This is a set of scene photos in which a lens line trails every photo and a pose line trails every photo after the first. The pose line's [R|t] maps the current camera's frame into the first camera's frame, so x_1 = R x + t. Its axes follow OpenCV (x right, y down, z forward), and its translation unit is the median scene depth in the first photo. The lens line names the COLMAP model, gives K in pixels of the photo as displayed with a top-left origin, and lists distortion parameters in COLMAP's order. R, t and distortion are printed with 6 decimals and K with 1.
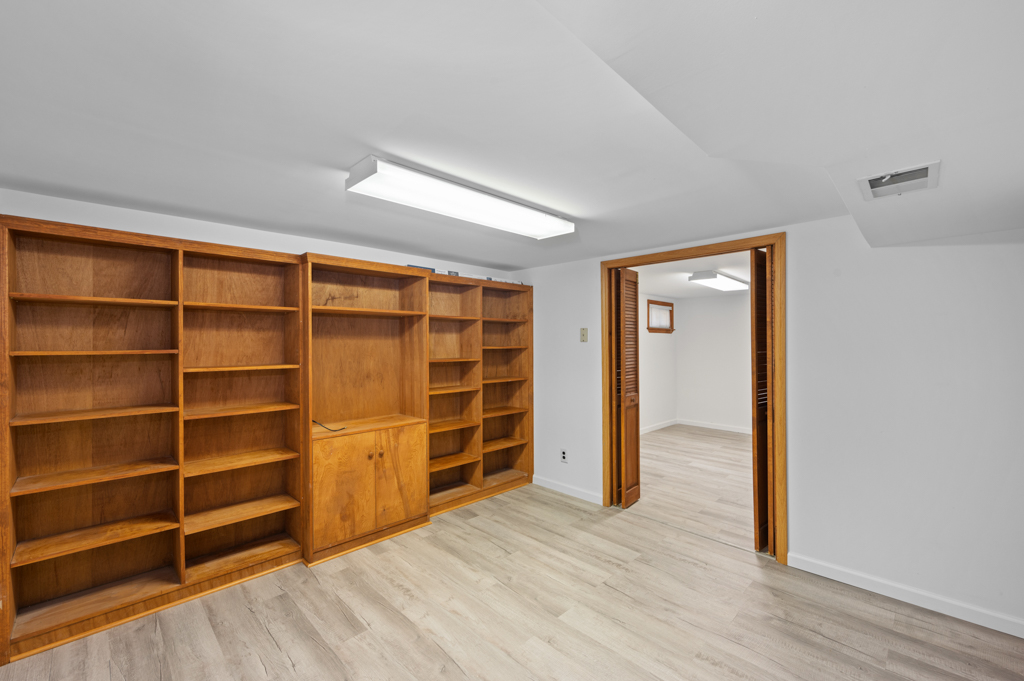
lens RADIAL K [[431.6, 0, 512.8], [0, 431.6, 341.5], [0, 0, 1]] dist [0.001131, 0.000095]
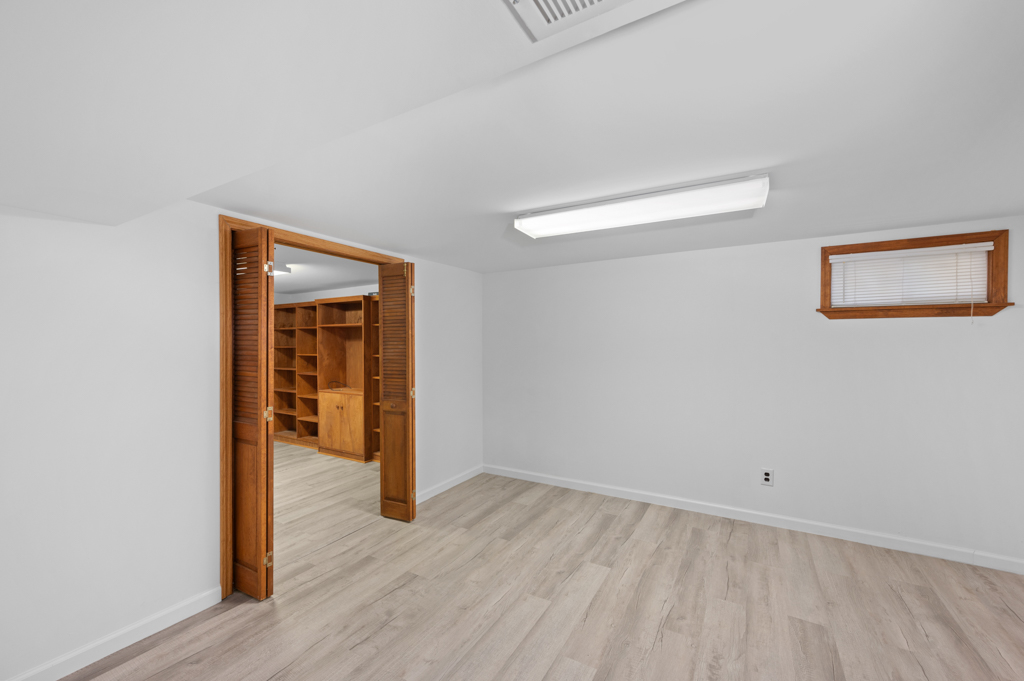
lens RADIAL K [[407.1, 0, 514.7], [0, 407.1, 344.3], [0, 0, 1]] dist [-0.000608, 0.000085]
pose [[0.249686, 0.001559, -0.968326, 1.378614], [0.005138, 0.999982, 0.002935, 0.006017], [0.968313, -0.005708, 0.249673, 1.211064]]
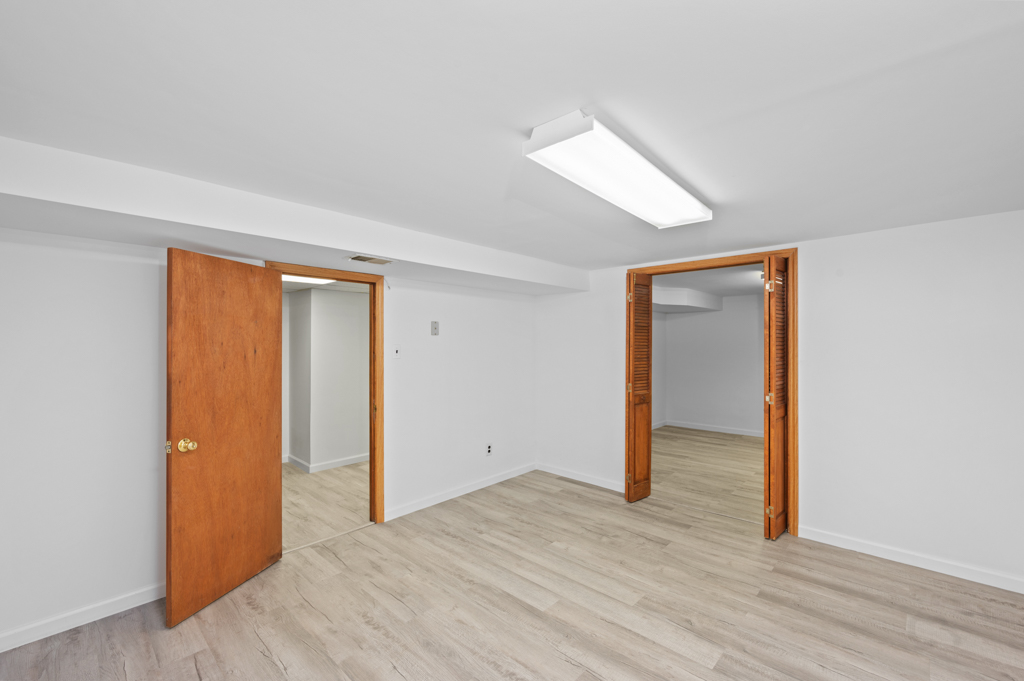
lens RADIAL K [[431.6, 0, 513.6], [0, 431.6, 342.1], [0, 0, 1]] dist [0.001131, 0.000095]
pose [[-0.999679, 0.003332, -0.025118, 0.942023], [0.003465, 0.999980, -0.005274, 0.003851], [0.025100, -0.005359, -0.999671, 2.167008]]
